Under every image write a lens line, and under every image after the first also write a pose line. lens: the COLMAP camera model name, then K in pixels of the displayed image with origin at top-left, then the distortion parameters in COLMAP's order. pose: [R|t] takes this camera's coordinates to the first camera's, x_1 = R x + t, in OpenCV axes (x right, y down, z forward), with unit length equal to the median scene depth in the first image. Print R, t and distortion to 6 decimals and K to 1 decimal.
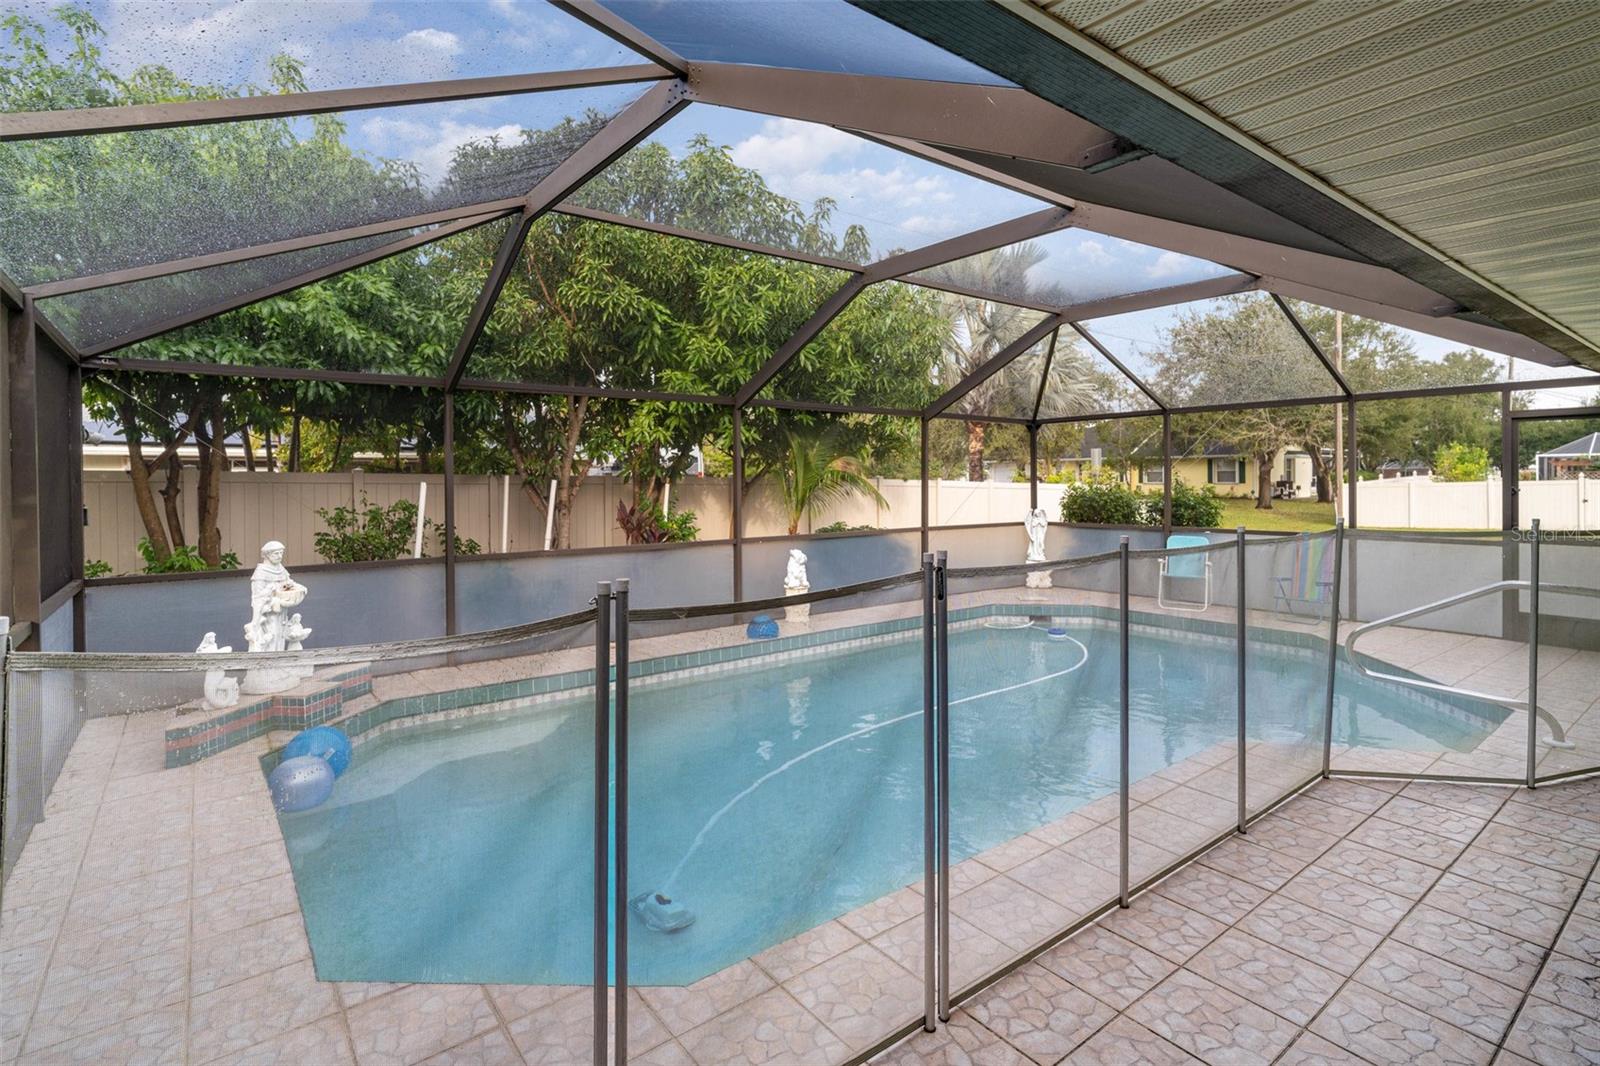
lens RADIAL K [[774.9, 0, 799.0], [0, 774.9, 479.3], [0, 0, 1]] dist [-0.019754, 0.000474]
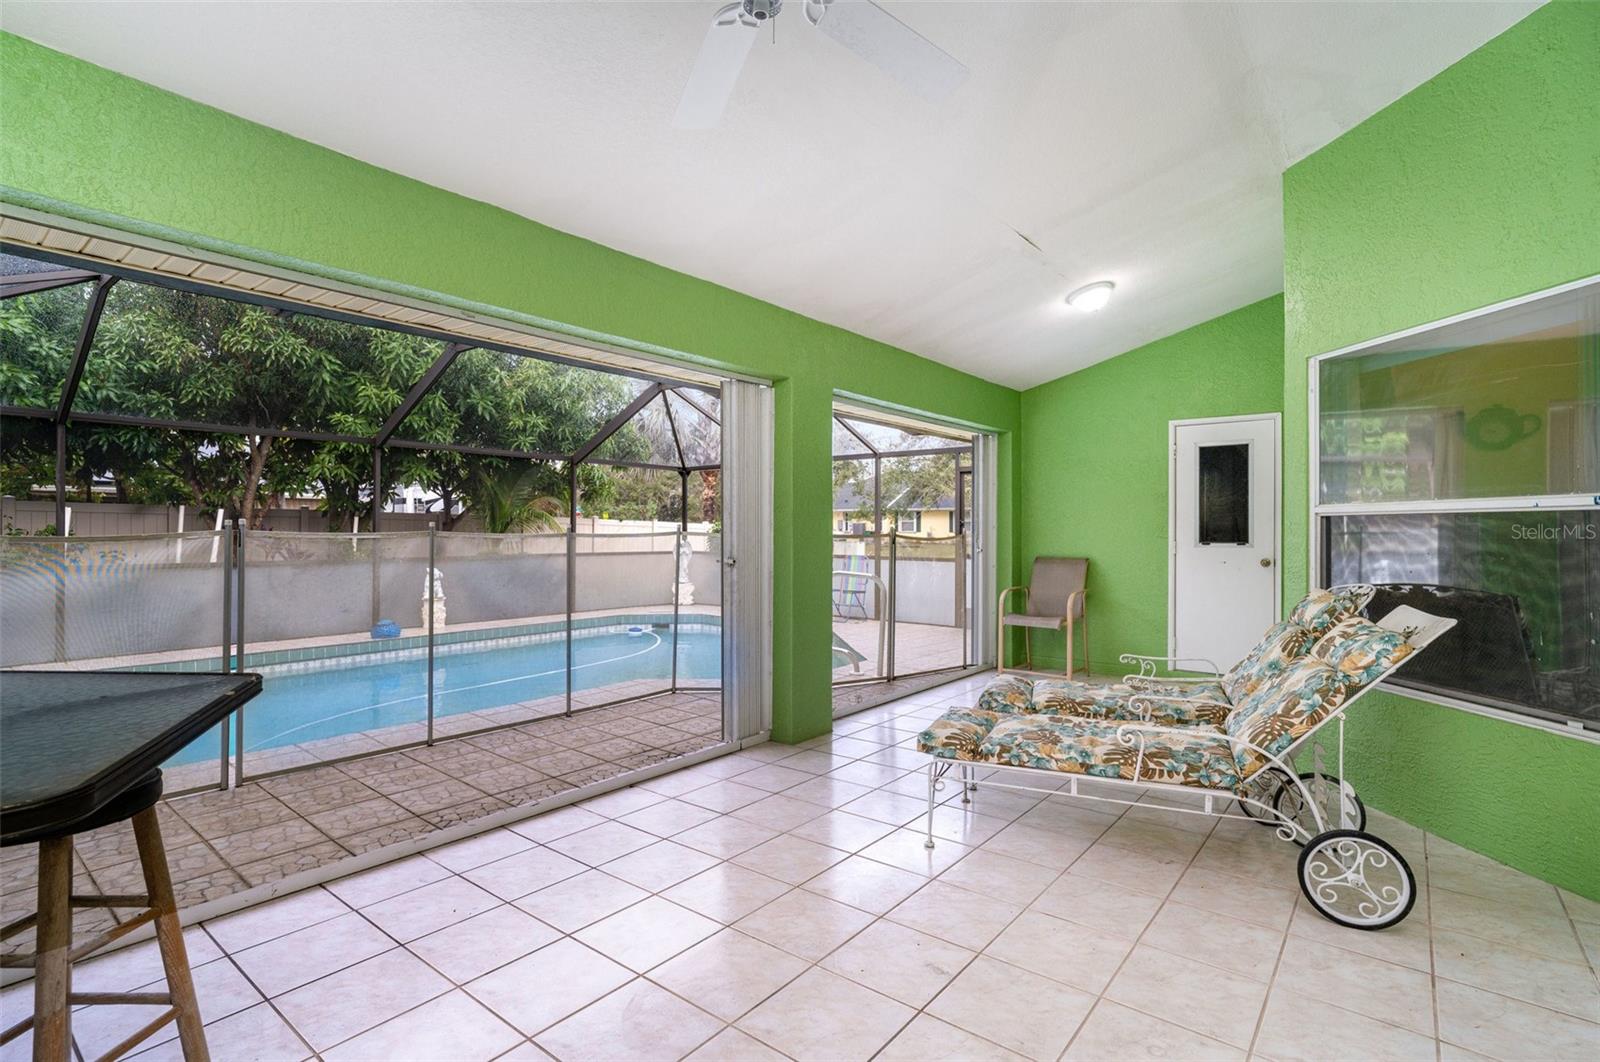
lens RADIAL K [[752.4, 0, 812.0], [0, 752.4, 524.6], [0, 0, 1]] dist [-0.016422, 0.001685]
pose [[0.970296, 0.010763, 0.241683, 0.240856], [-0.008611, 0.999913, -0.009957, 0.026185], [-0.241769, 0.007580, 0.970304, -0.222403]]
